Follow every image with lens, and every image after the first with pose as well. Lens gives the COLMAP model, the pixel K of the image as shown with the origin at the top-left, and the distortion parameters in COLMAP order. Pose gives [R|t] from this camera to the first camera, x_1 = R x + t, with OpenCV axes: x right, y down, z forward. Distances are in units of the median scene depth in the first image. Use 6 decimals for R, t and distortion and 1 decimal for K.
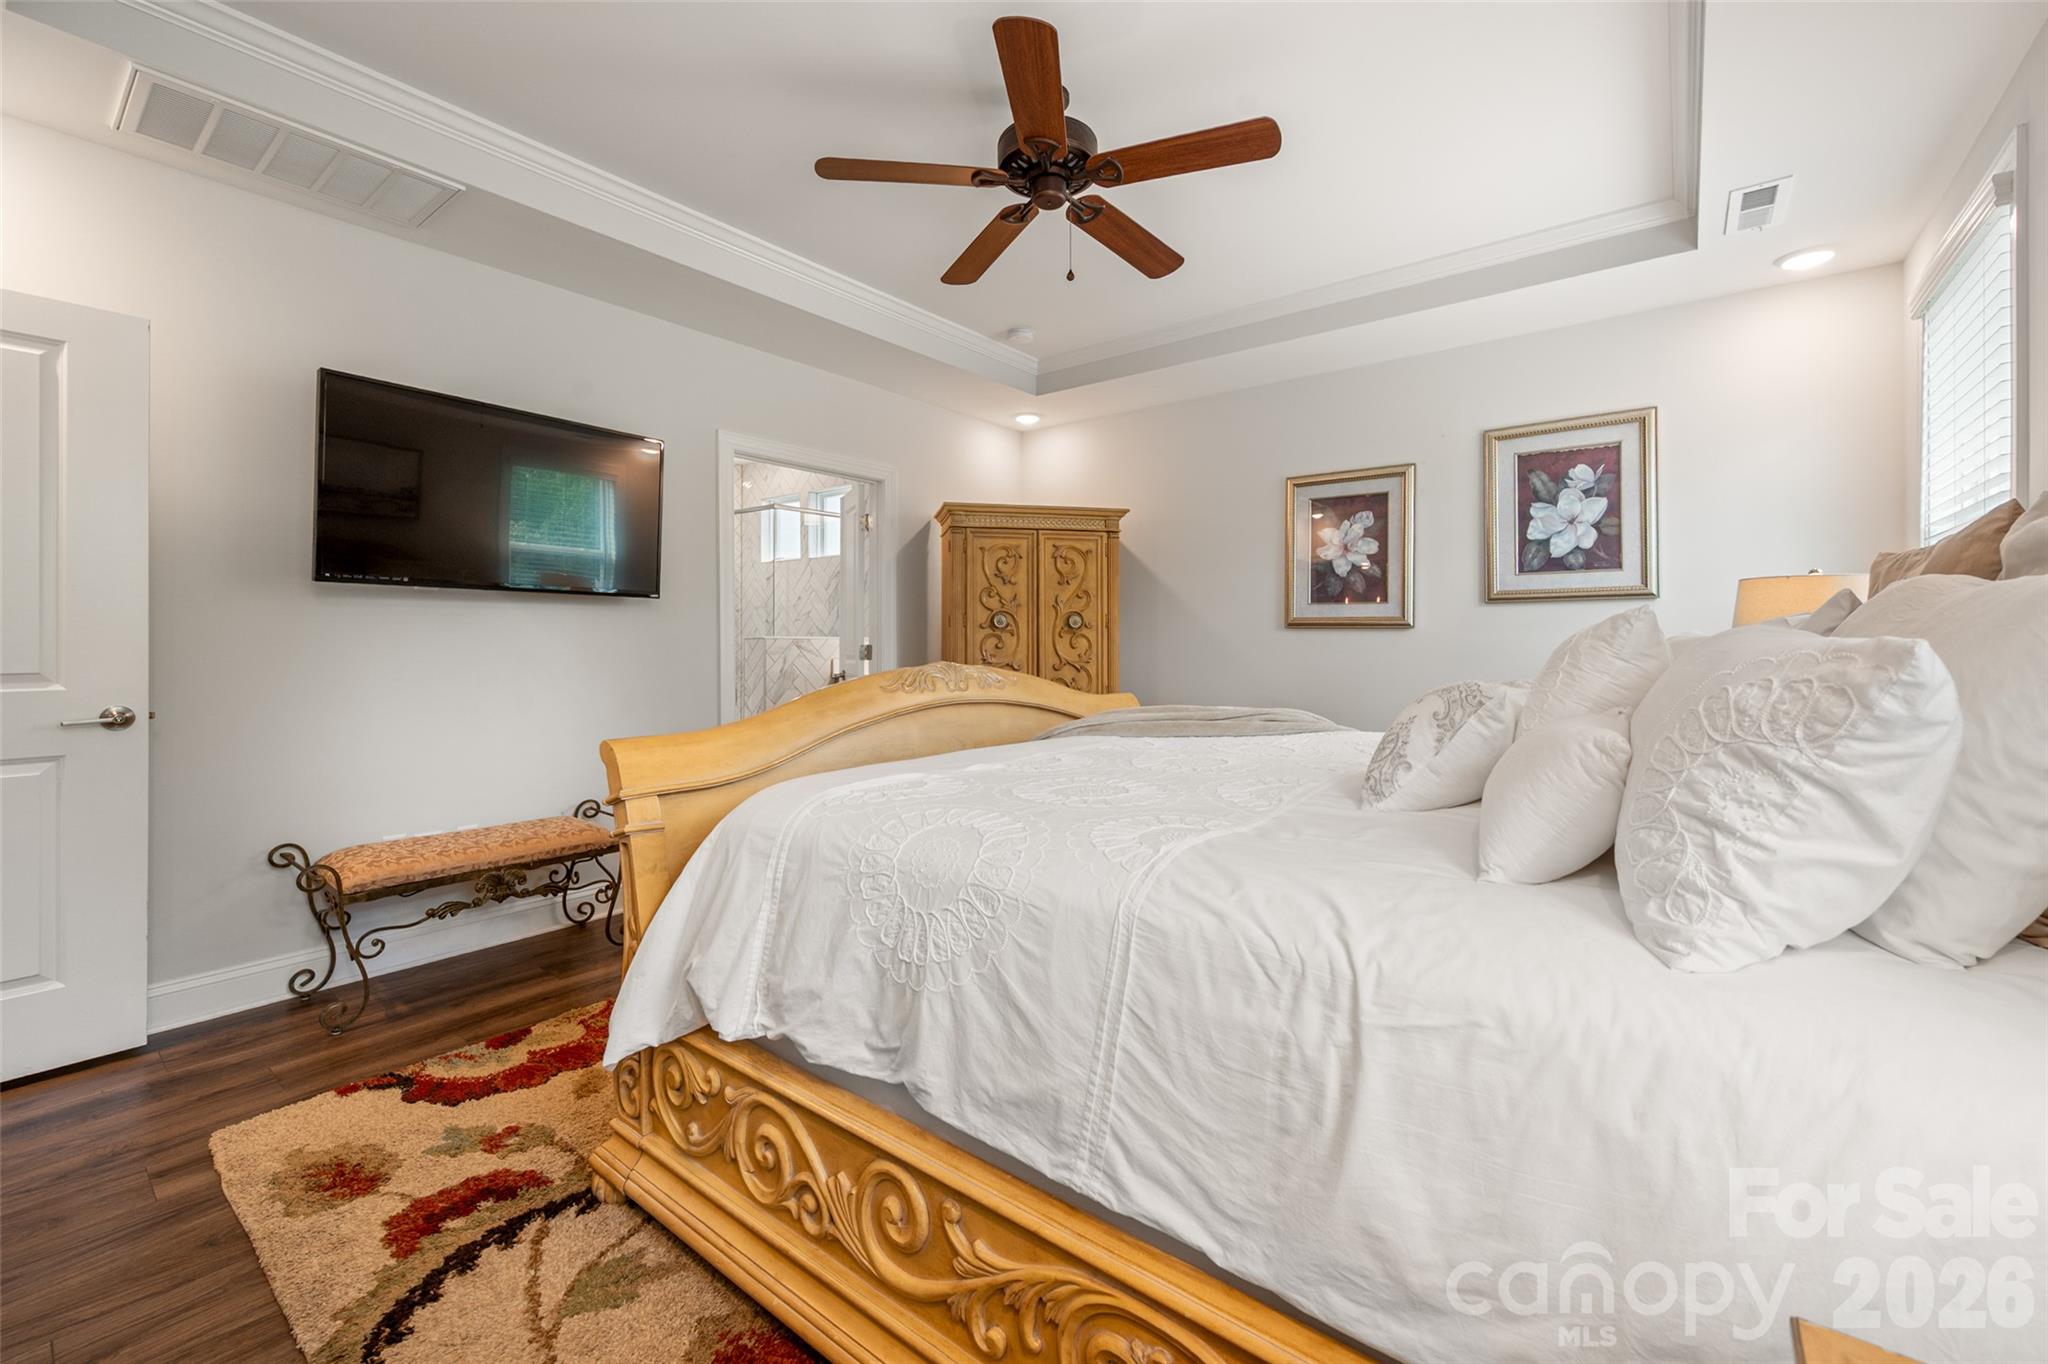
lens RADIAL K [[816.9, 0, 1038.9], [0, 816.9, 641.3], [0, 0, 1]] dist [-0.000450, 0.000092]
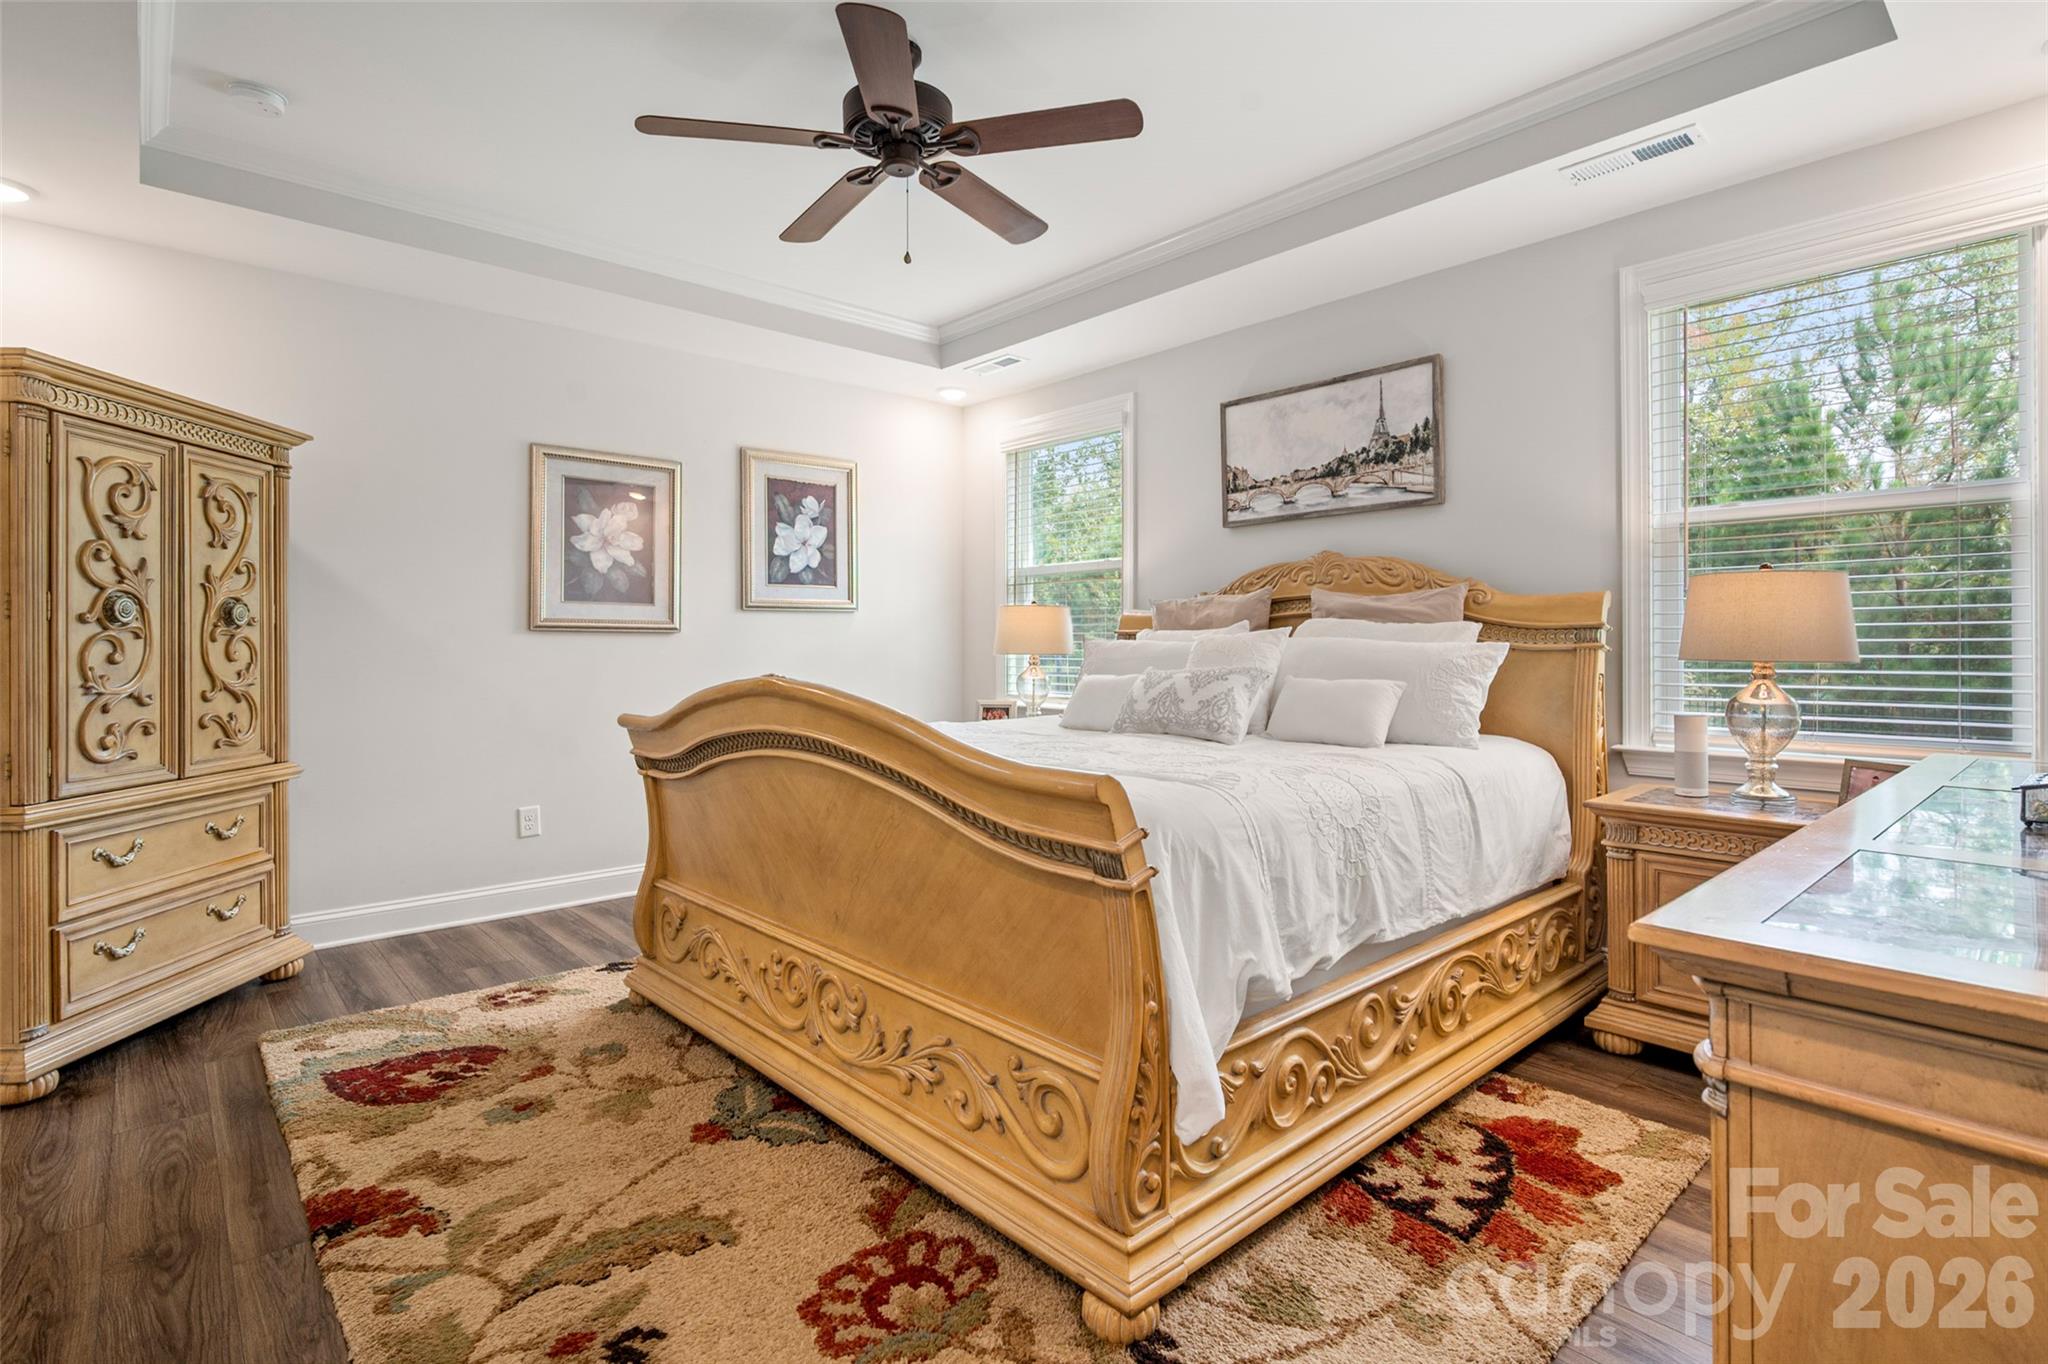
lens RADIAL K [[965.0, 0, 1022.9], [0, 965.0, 670.7], [0, 0, 1]] dist [-0.001201, -0.000098]
pose [[0.197741, -0.027447, 0.979870, -0.639854], [0.008290, 0.999619, 0.026327, 0.002995], [-0.980219, 0.002917, 0.197894, 0.404627]]
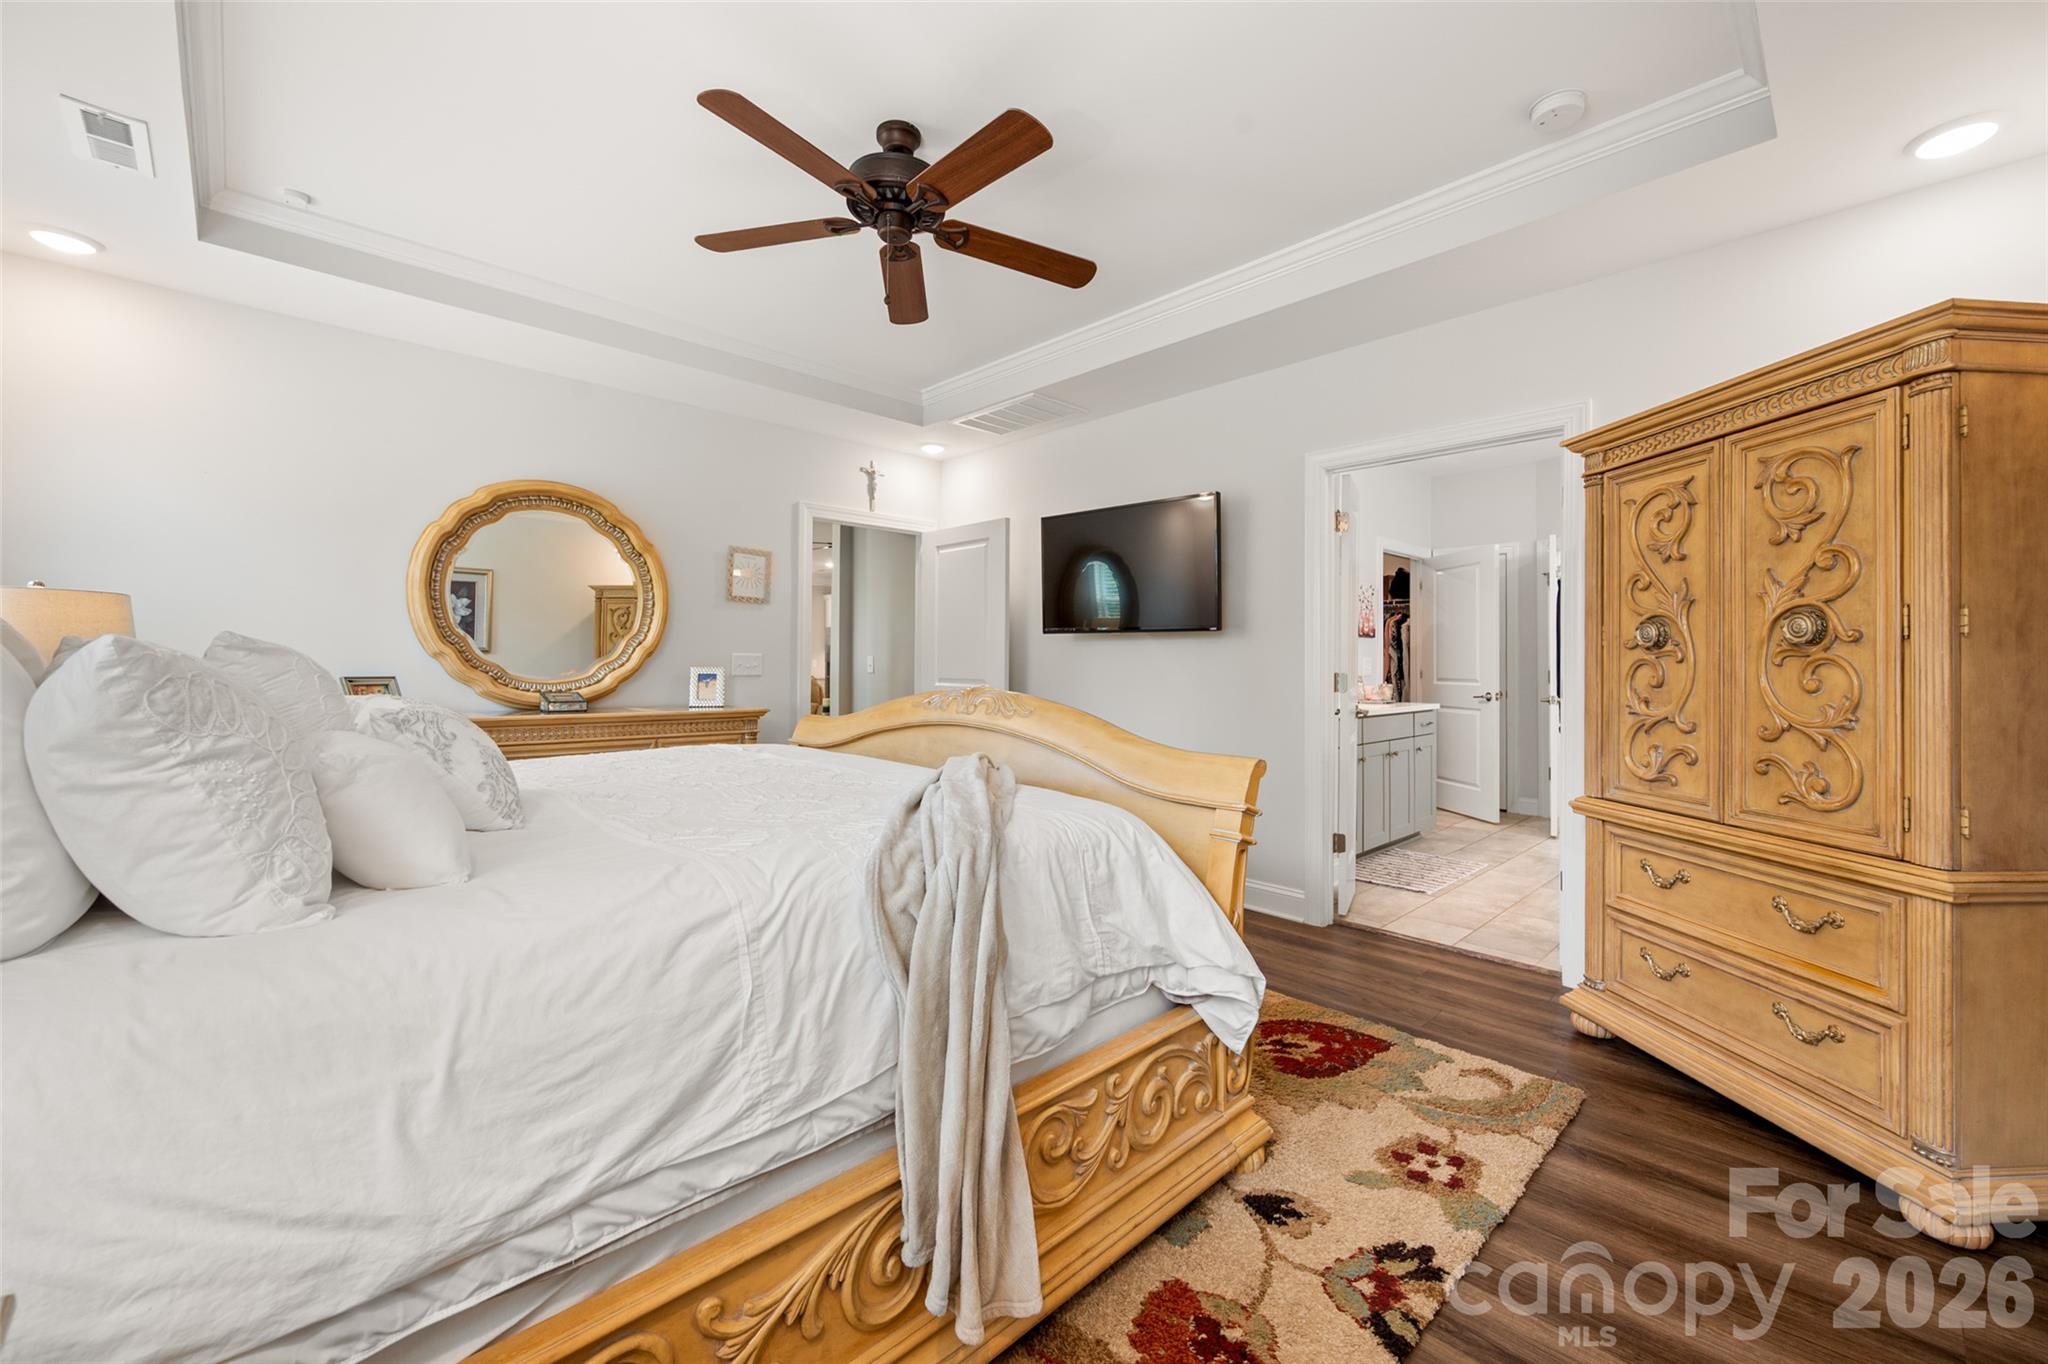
lens RADIAL K [[816.9, 0, 1038.9], [0, 816.9, 641.3], [0, 0, 1]] dist [-0.000450, 0.000092]
pose [[-0.134066, -0.026597, -0.990615, 0.633724], [-0.006552, 0.999642, -0.025952, -0.004882], [0.990951, 0.003011, -0.134193, 0.829630]]
